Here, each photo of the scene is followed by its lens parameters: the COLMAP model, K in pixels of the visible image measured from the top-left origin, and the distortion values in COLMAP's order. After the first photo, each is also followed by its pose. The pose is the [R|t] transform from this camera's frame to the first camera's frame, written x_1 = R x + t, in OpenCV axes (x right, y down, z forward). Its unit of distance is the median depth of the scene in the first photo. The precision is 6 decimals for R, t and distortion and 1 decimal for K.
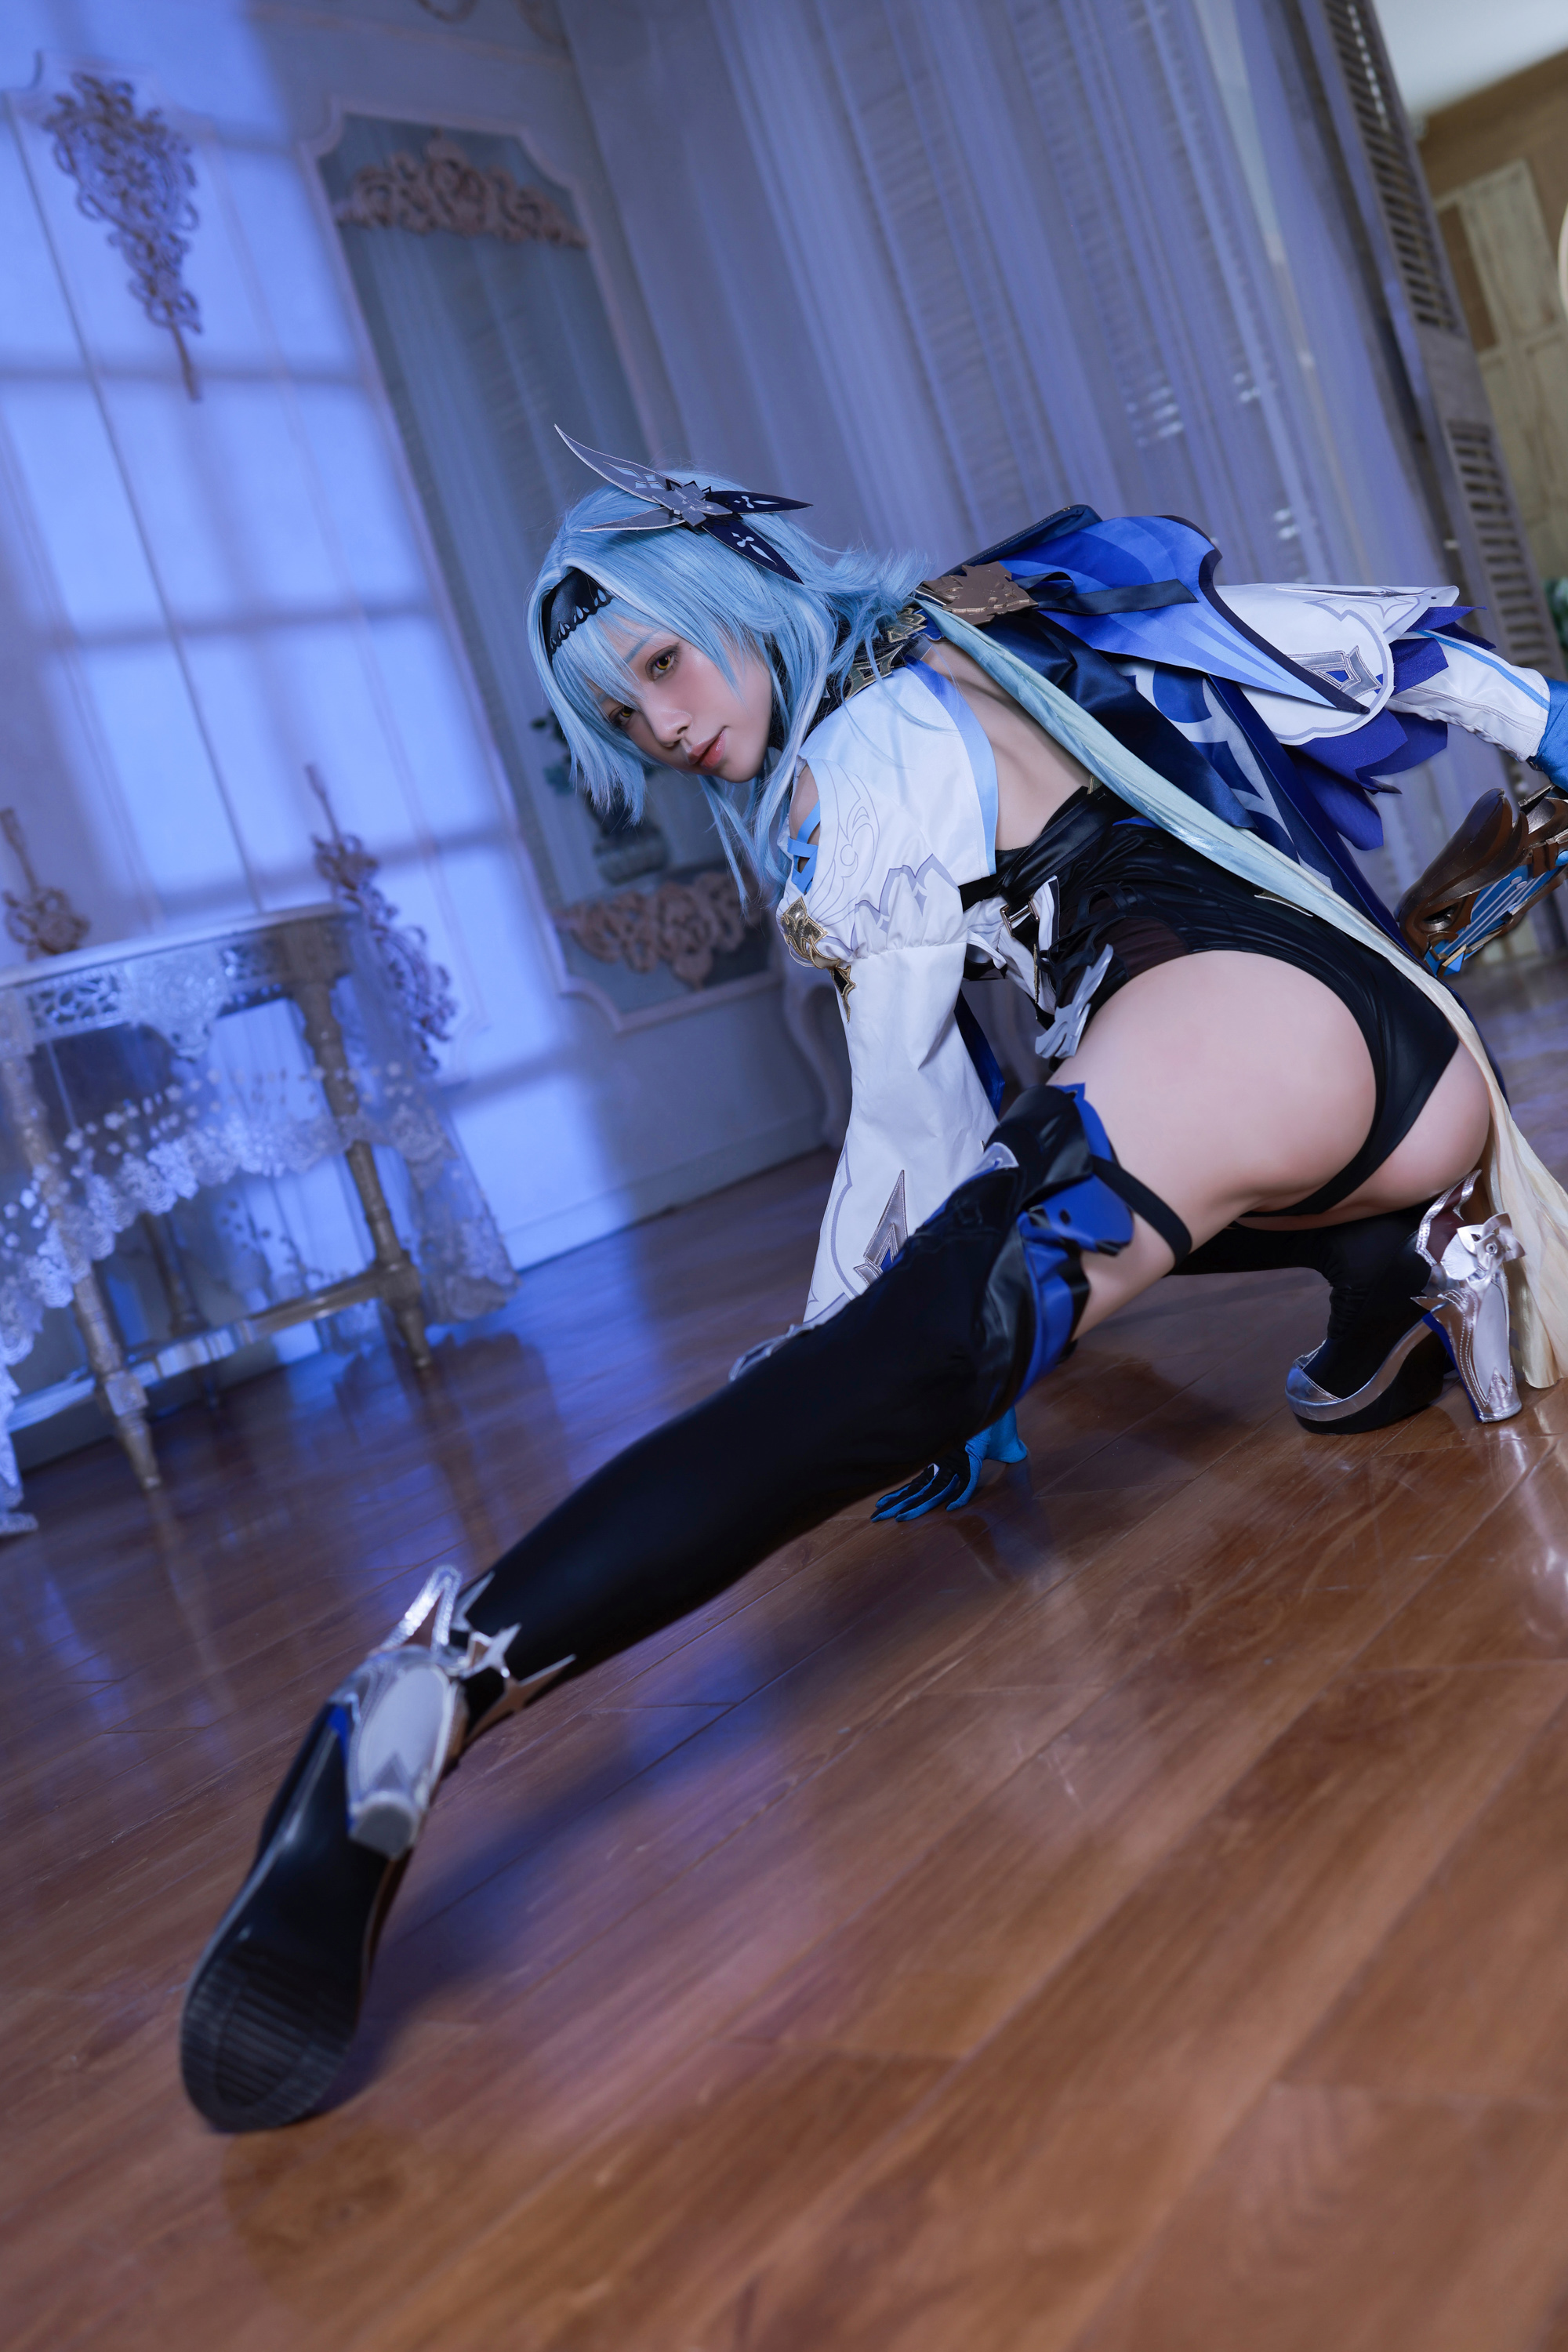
lens RADIAL K [[2376.7, 0, 784.0], [0, 2376.7, 1176.0], [0, 0, 1]] dist [-0.083420, 0.072865]
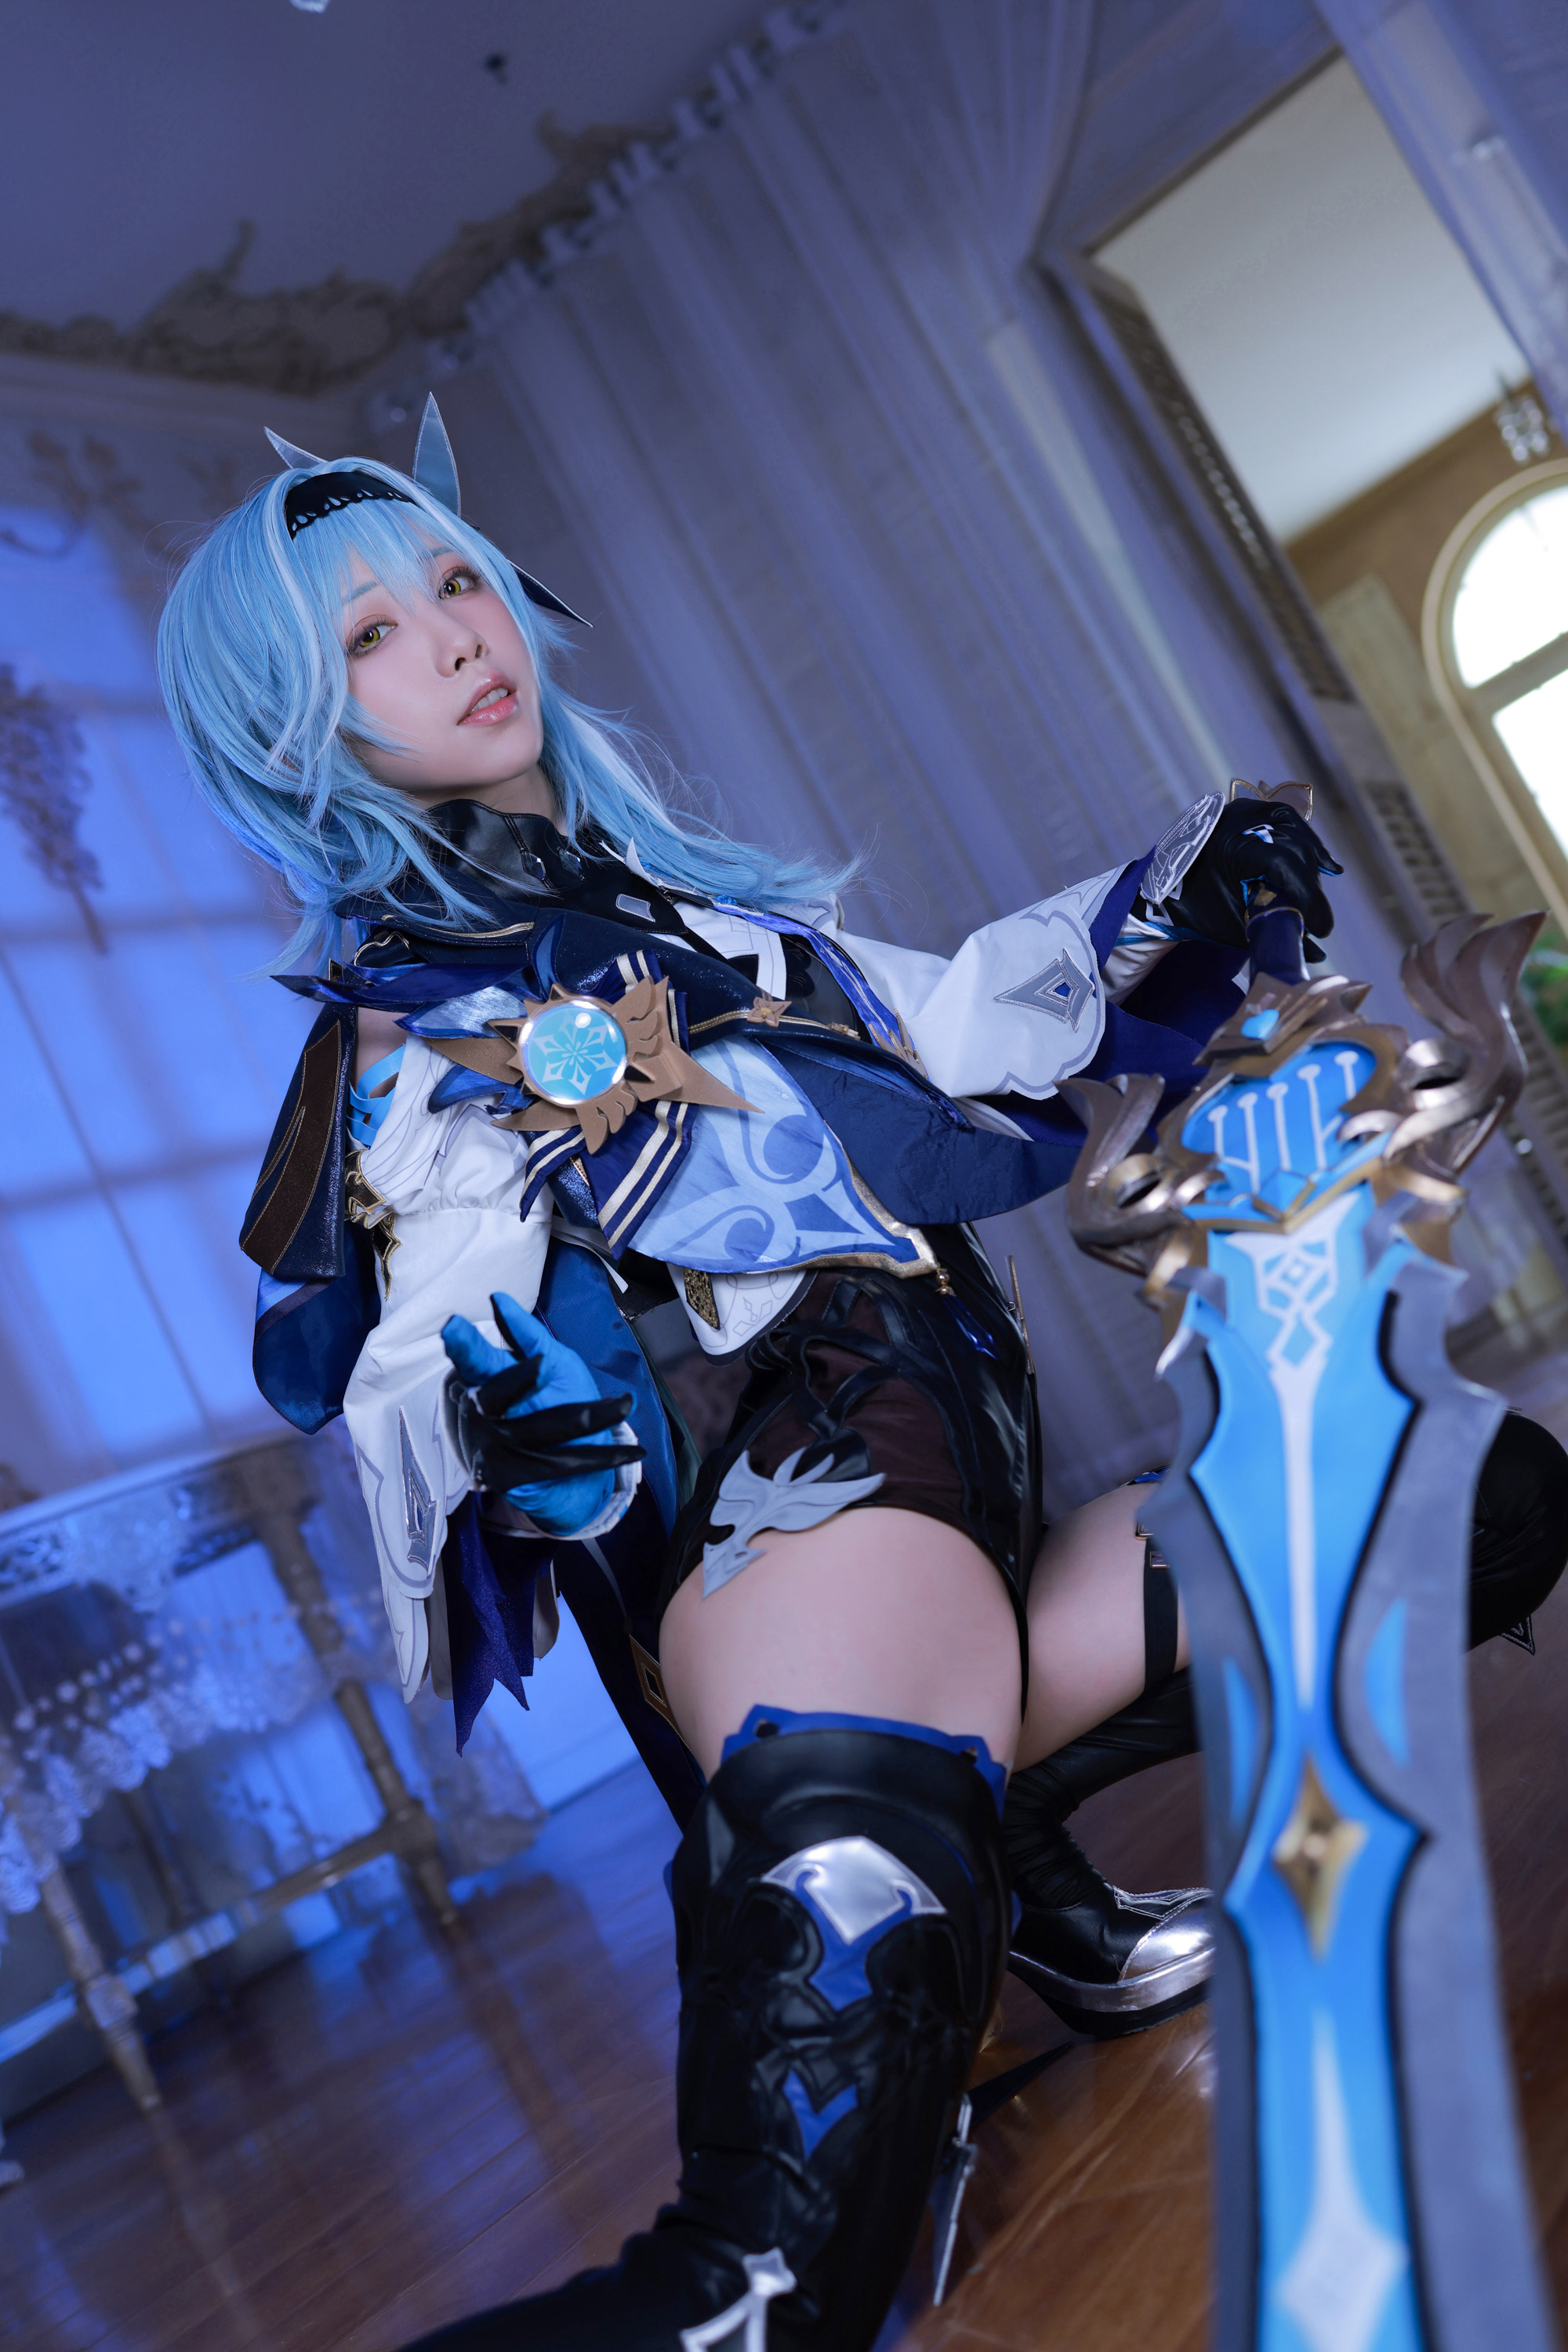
lens RADIAL K [[2376.7, 0, 784.0], [0, 2376.7, 1176.0], [0, 0, 1]] dist [-0.083420, 0.072865]
pose [[0.988023, -0.153669, 0.014023, 0.003054], [0.153053, 0.964374, -0.215772, 0.019575], [0.019634, 0.215333, 0.976343, 0.076785]]
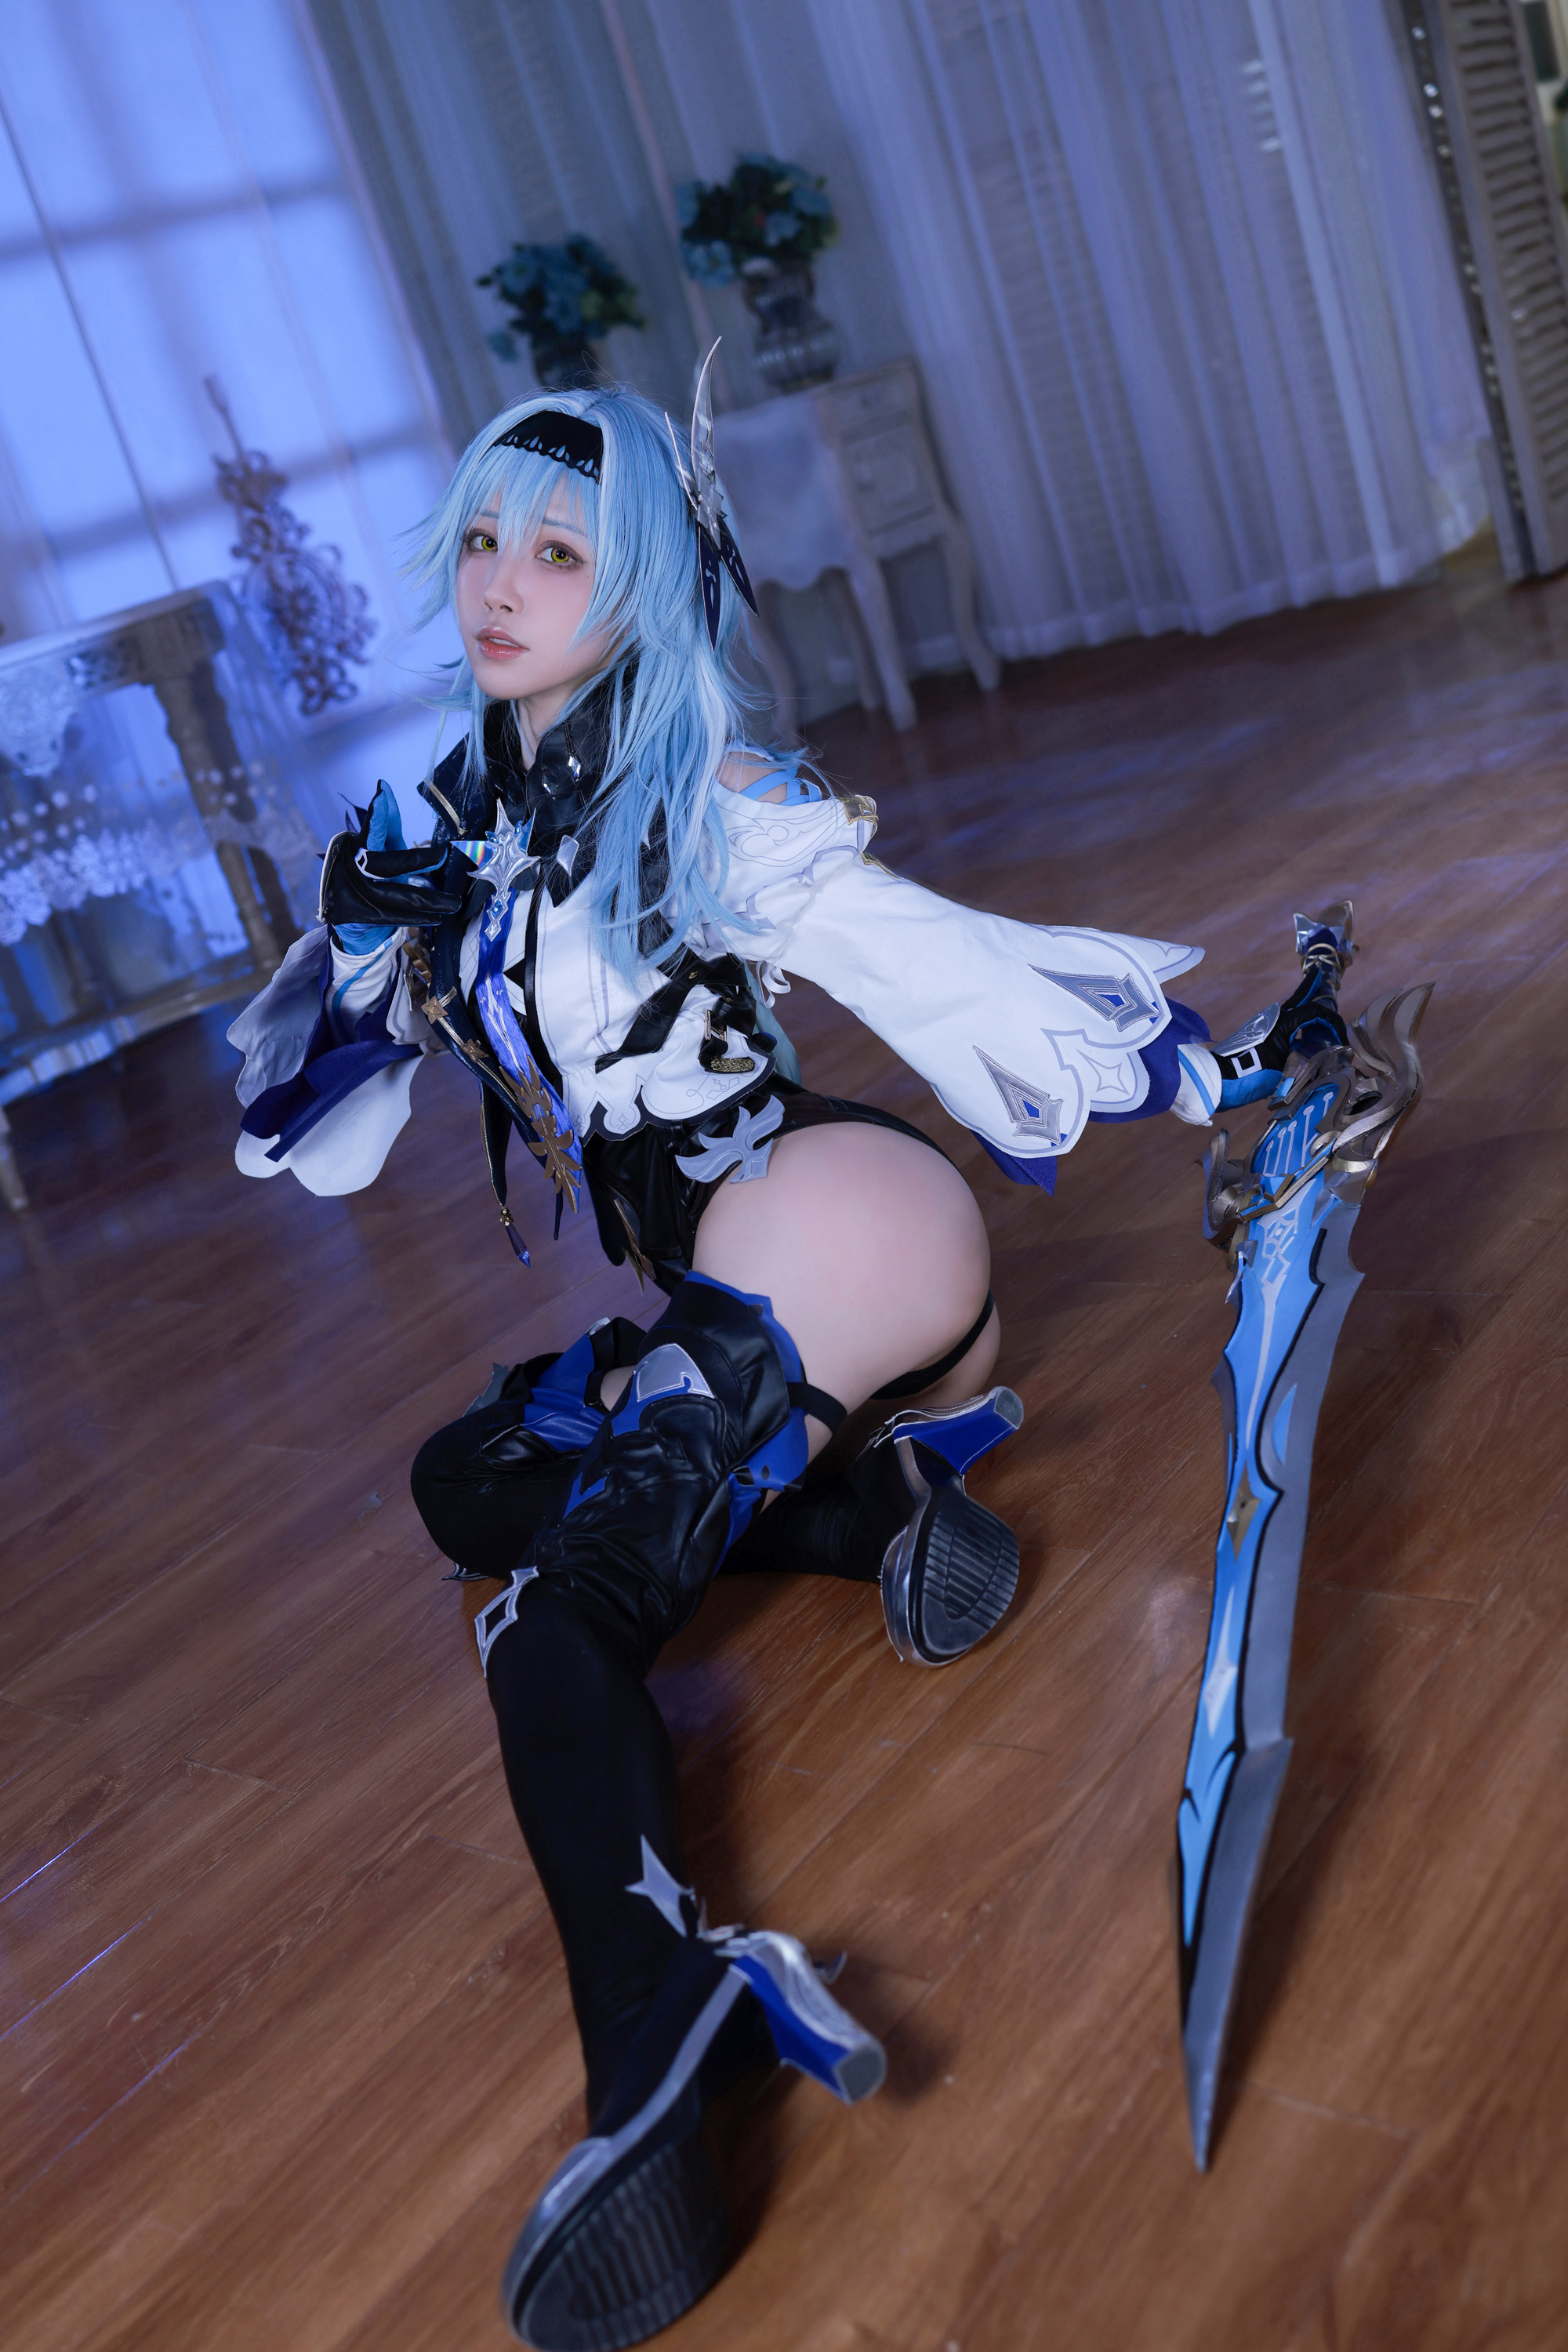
lens RADIAL K [[2376.7, 0, 784.0], [0, 2376.7, 1176.0], [0, 0, 1]] dist [-0.083420, 0.072865]
pose [[0.999061, 0.017017, -0.039838, 0.094818], [-0.006711, 0.969314, 0.245733, -0.121138], [0.042797, -0.245235, 0.968519, 0.015067]]
